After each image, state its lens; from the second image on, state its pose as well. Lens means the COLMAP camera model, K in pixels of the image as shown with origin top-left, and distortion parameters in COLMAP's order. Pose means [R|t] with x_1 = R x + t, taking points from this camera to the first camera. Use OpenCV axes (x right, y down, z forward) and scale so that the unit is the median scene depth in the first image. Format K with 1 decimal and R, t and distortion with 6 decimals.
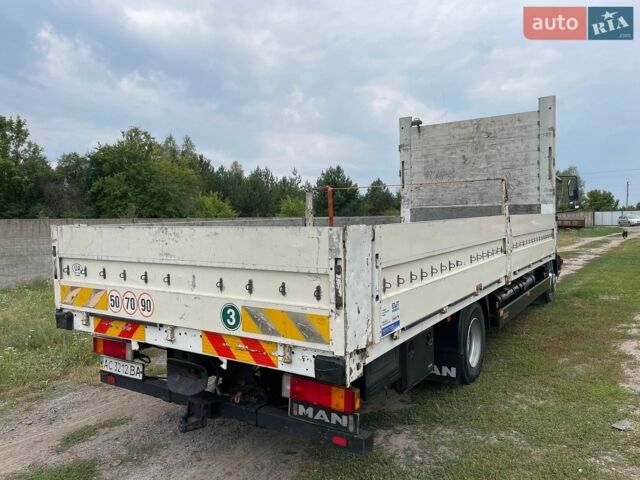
lens RADIAL K [[492.3, 0, 315.4], [0, 492.3, 243.7], [0, 0, 1]] dist [0.059100, -0.083675]
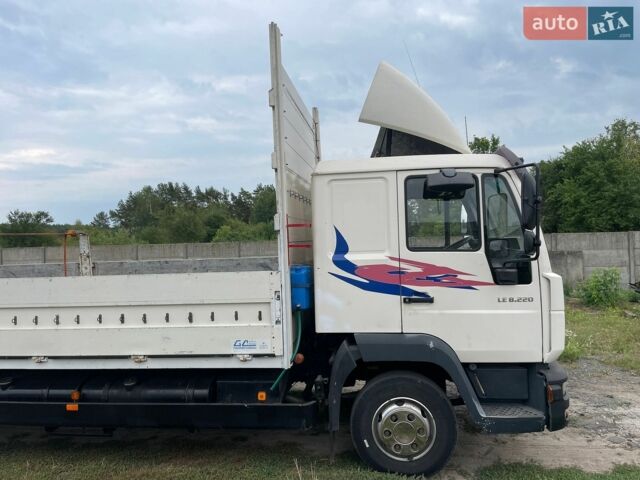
lens RADIAL K [[485.7, 0, 314.3], [0, 485.7, 235.8], [0, 0, 1]] dist [0.073261, -0.098576]
pose [[0.433601, 0.009100, -0.901059, 0.846203], [-0.025838, 0.999663, -0.002337, -0.085580], [0.900735, 0.024295, 0.433690, 0.752775]]
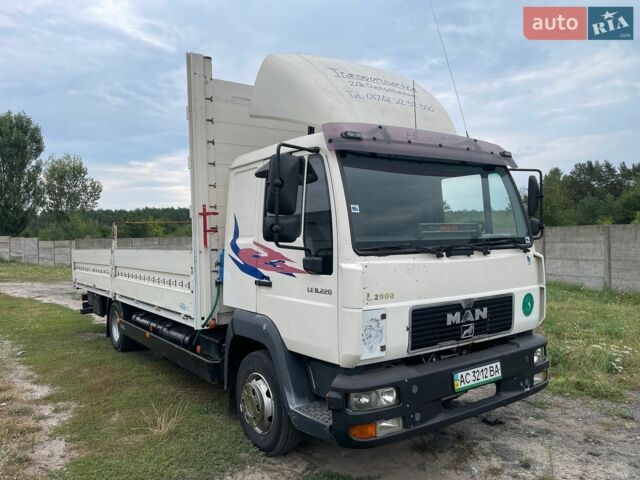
lens RADIAL K [[492.3, 0, 315.2], [0, 492.3, 230.9], [0, 0, 1]] dist [0.059100, -0.083675]
pose [[-0.369043, 0.027278, -0.929012, 0.901325], [-0.010946, 0.999372, 0.033692, -0.096352], [0.929348, 0.022602, -0.368513, 1.238845]]
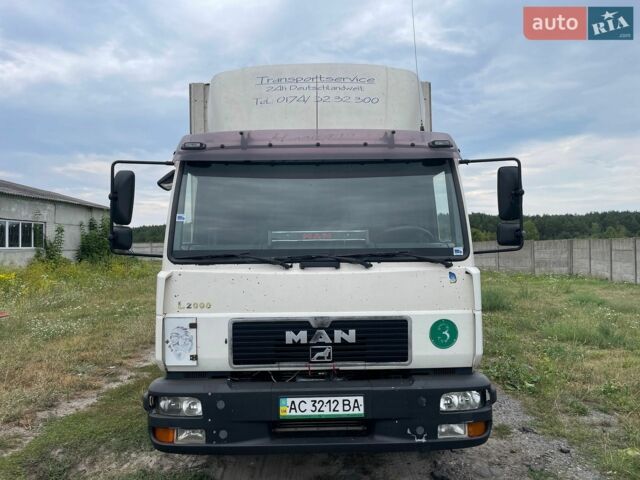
lens RADIAL K [[485.7, 0, 313.9], [0, 485.7, 234.2], [0, 0, 1]] dist [0.073261, -0.098576]
pose [[-0.823309, 0.024546, -0.567063, 0.667043], [0.009204, 0.999510, 0.029902, -0.098766], [0.567519, 0.019399, -0.823132, 1.507353]]
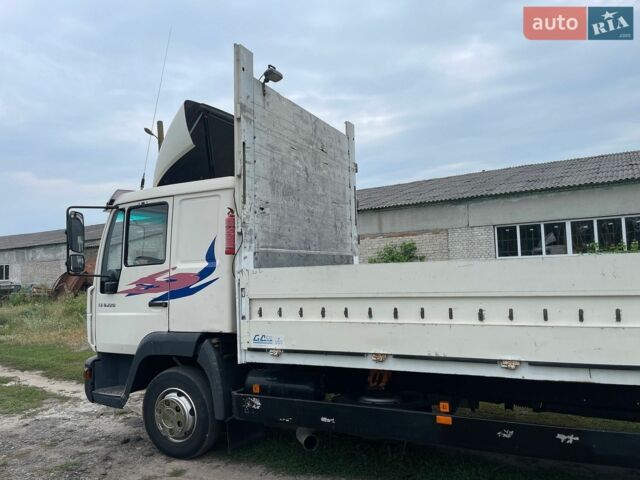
lens RADIAL K [[485.7, 0, 316.2], [0, 485.7, 250.0], [0, 0, 1]] dist [0.073261, -0.098576]
pose [[-0.118565, 0.072362, 0.990306, -0.271529], [0.085780, 0.994359, -0.062388, -0.042483], [-0.989234, 0.077551, -0.124103, 1.066373]]
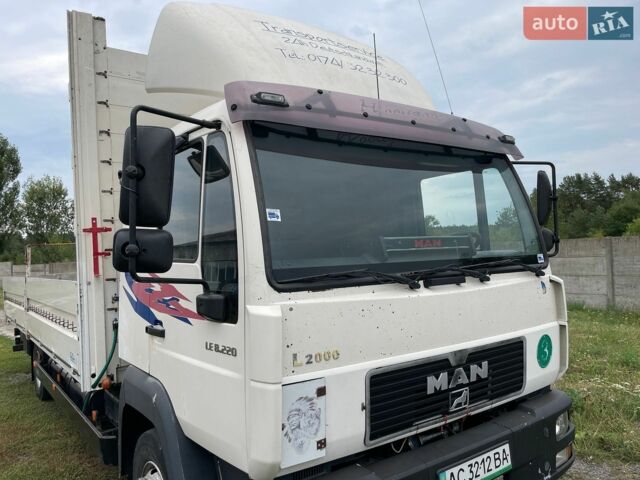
lens RADIAL K [[492.3, 0, 310.8], [0, 492.3, 242.1], [0, 0, 1]] dist [0.059100, -0.083675]
pose [[-0.359091, 0.020915, -0.933068, 0.747631], [0.007709, 0.999781, 0.019443, -0.092569], [0.933271, -0.000211, -0.359173, 1.227832]]
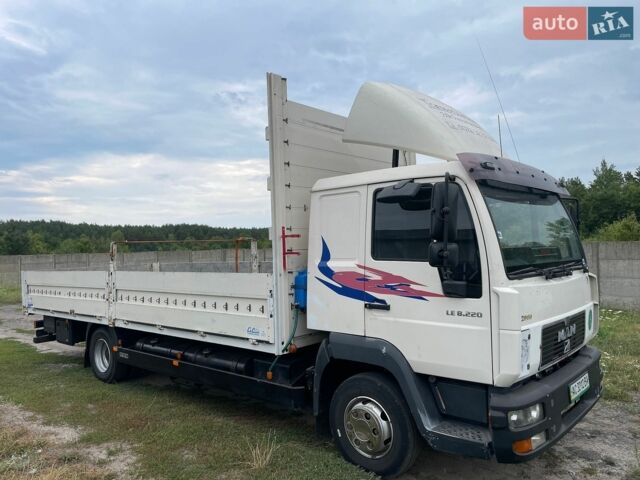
lens RADIAL K [[485.7, 0, 309.2], [0, 485.7, 232.2], [0, 0, 1]] dist [0.073261, -0.098576]
pose [[-0.161170, -0.000658, -0.986926, 0.957203], [-0.018124, 0.999833, 0.002293, -0.101521], [0.986760, 0.018257, -0.161155, 1.035986]]
